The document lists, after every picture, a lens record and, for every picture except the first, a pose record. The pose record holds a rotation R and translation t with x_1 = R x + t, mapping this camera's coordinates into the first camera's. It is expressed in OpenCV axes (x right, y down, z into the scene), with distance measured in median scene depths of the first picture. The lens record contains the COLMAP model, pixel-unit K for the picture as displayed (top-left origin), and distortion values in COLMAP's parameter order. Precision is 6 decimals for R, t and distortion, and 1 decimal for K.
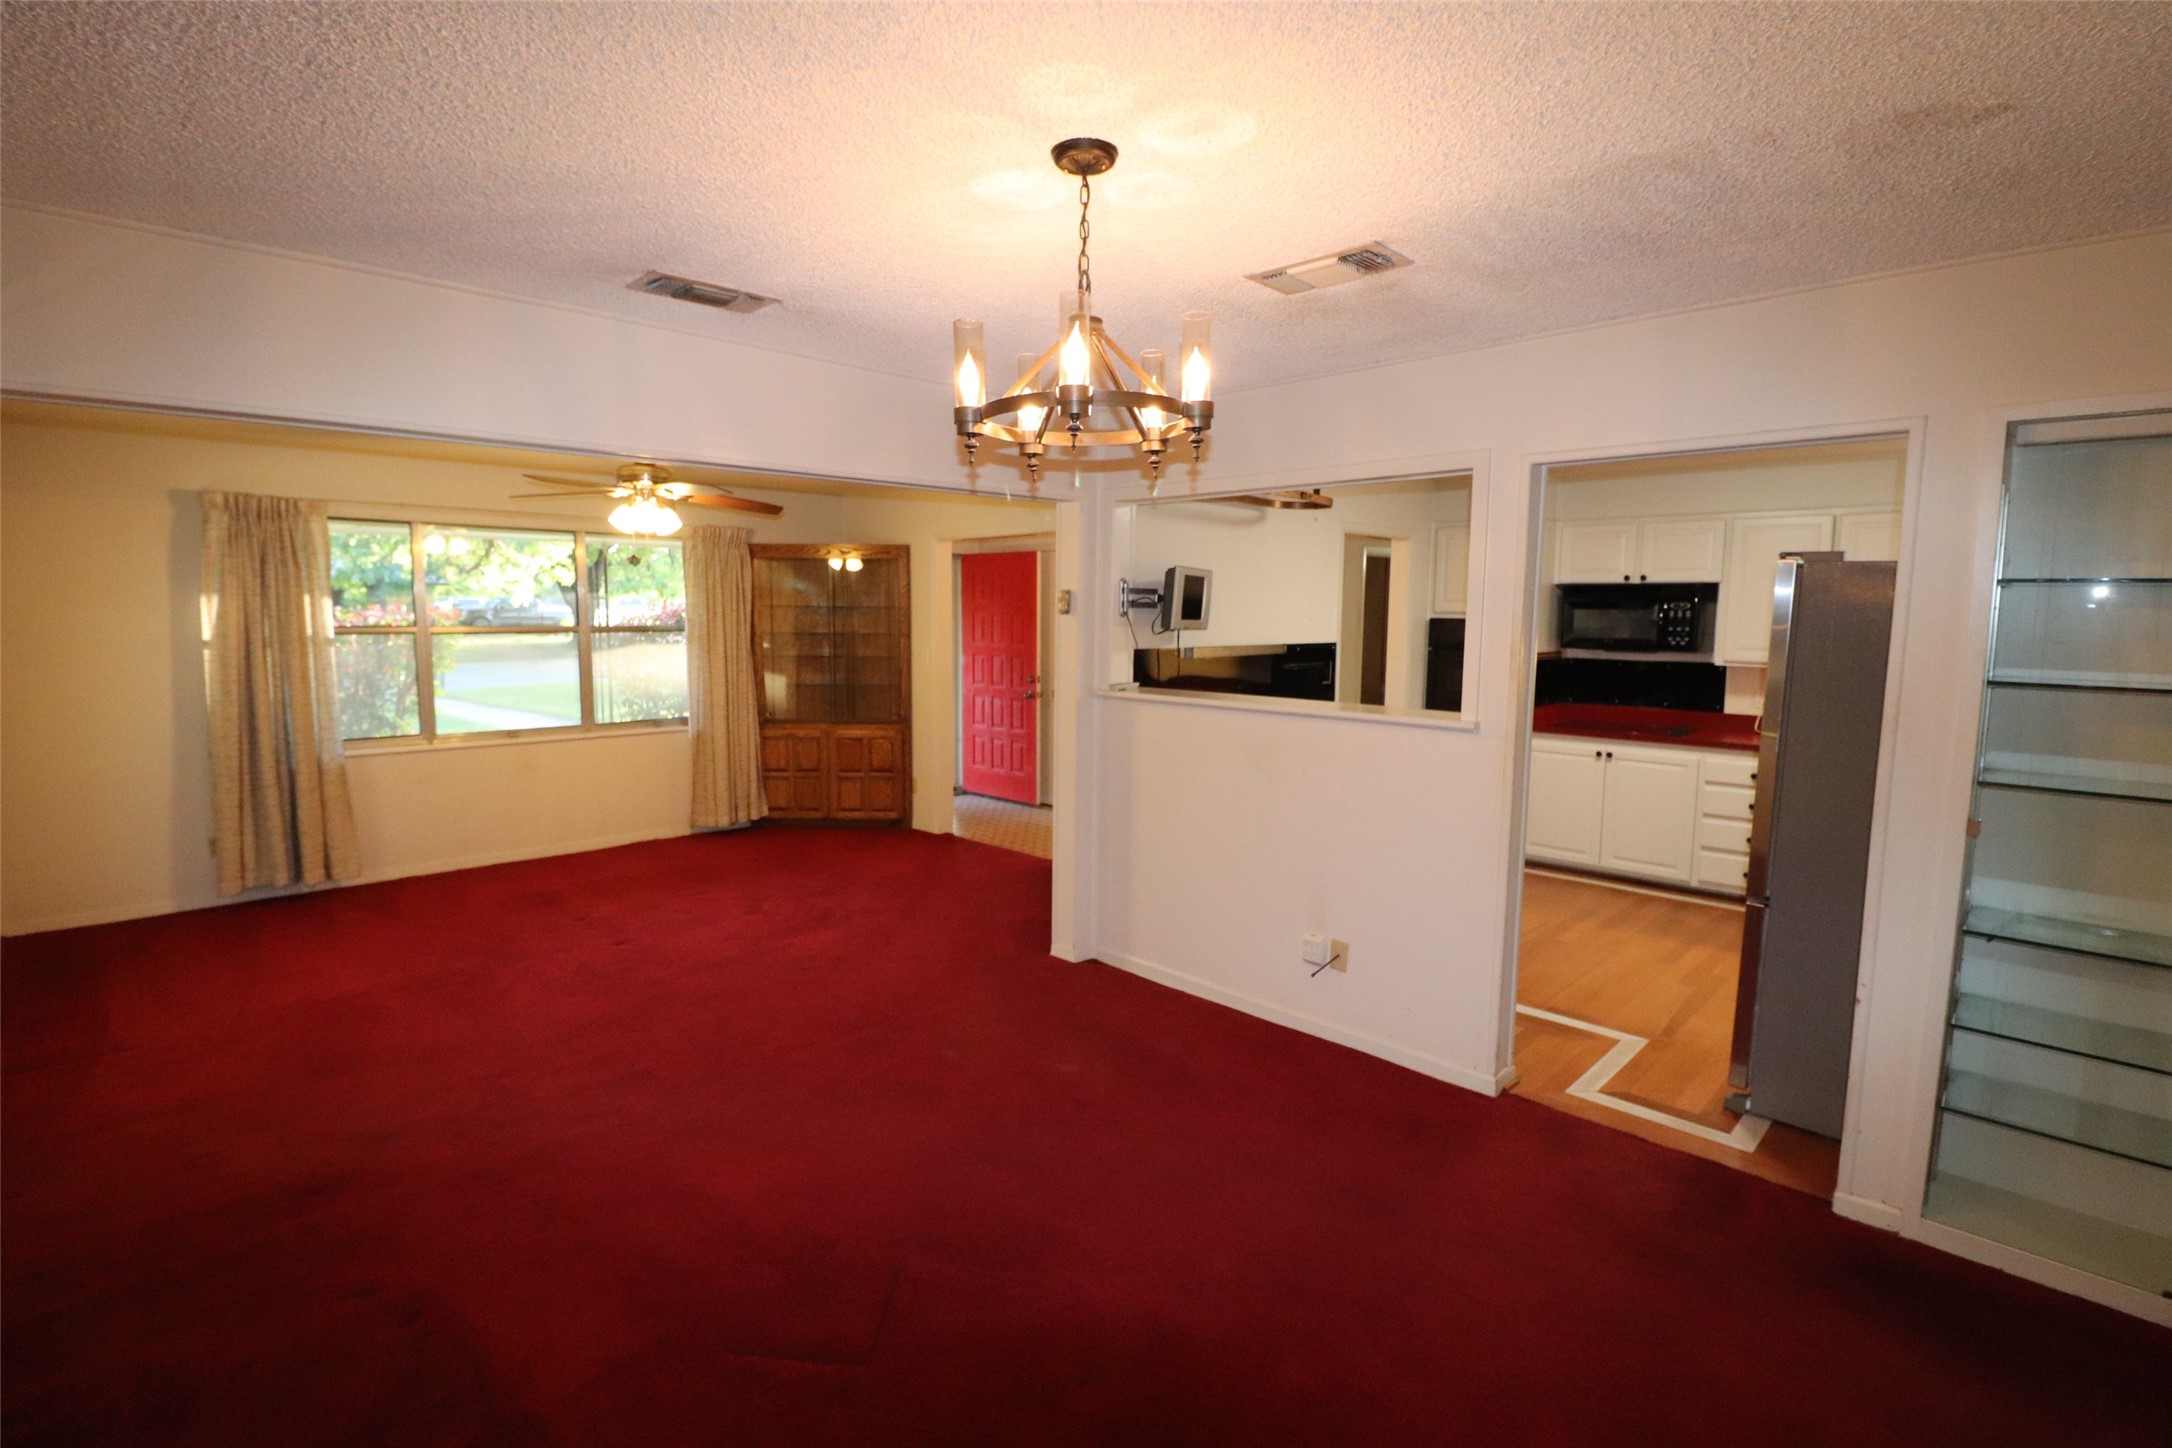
lens RADIAL K [[1023.2, 0, 1086.0], [0, 1023.2, 724.0], [0, 0, 1]] dist [-0.000396, -0.000127]
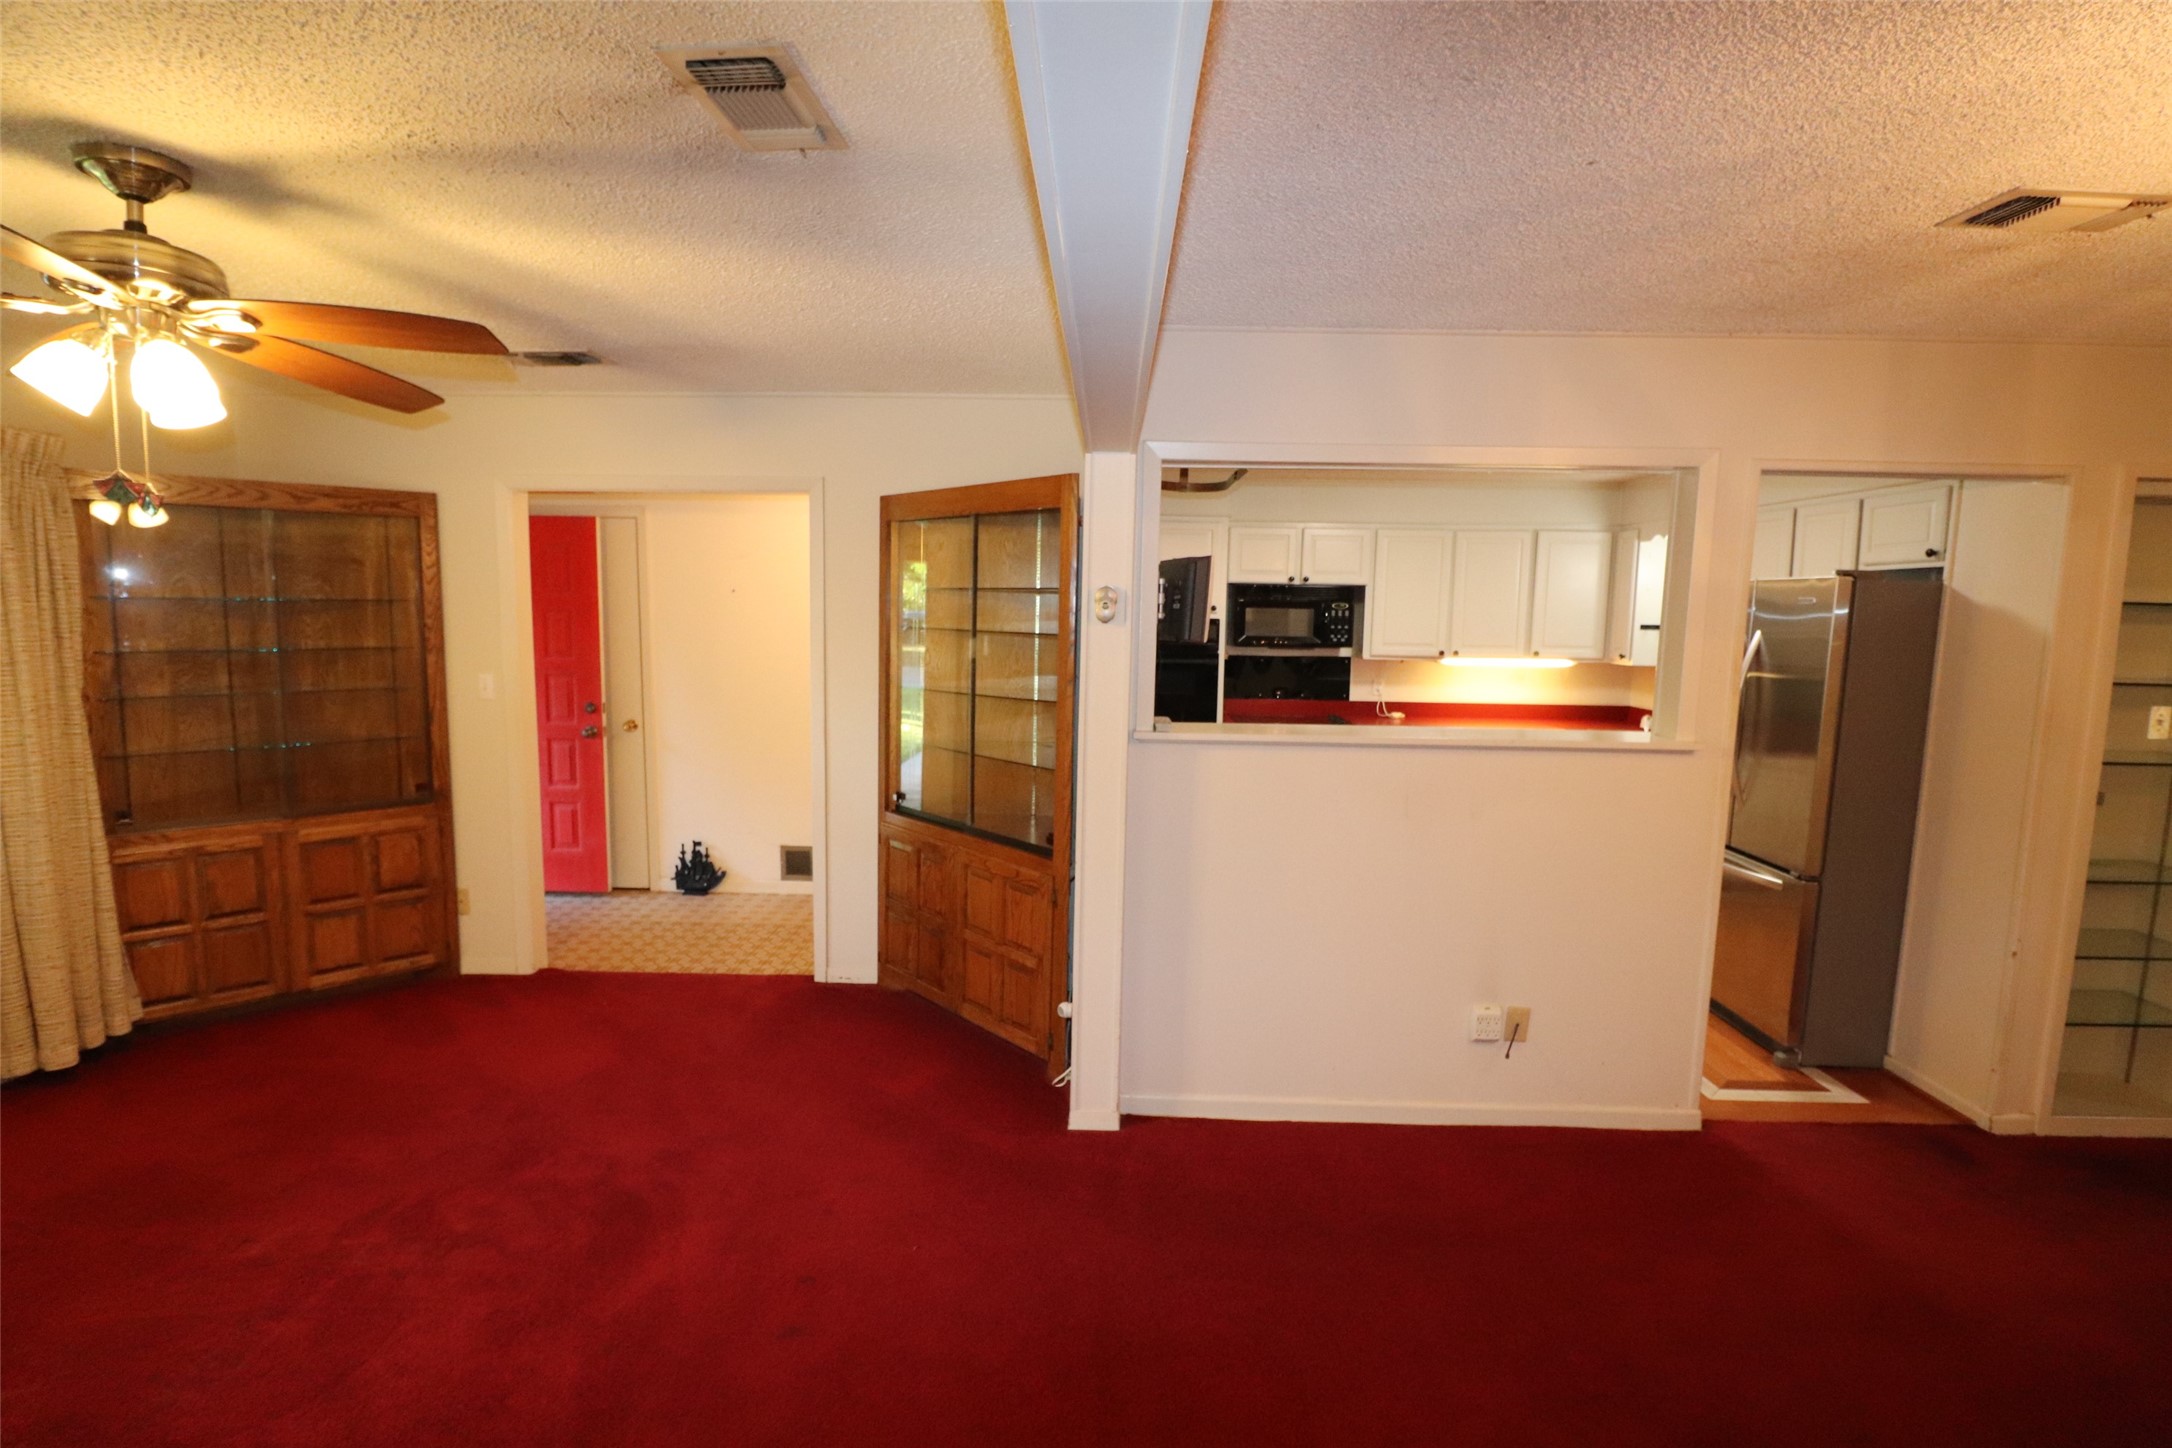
lens RADIAL K [[1010.9, 0, 1086.0], [0, 1010.9, 724.0], [0, 0, 1]] dist [0.000480, -0.015802]
pose [[0.727341, -0.076222, 0.682031, -0.301301], [0.066649, 0.996961, 0.040341, -0.043079], [-0.683032, 0.016115, 0.730210, 0.331645]]
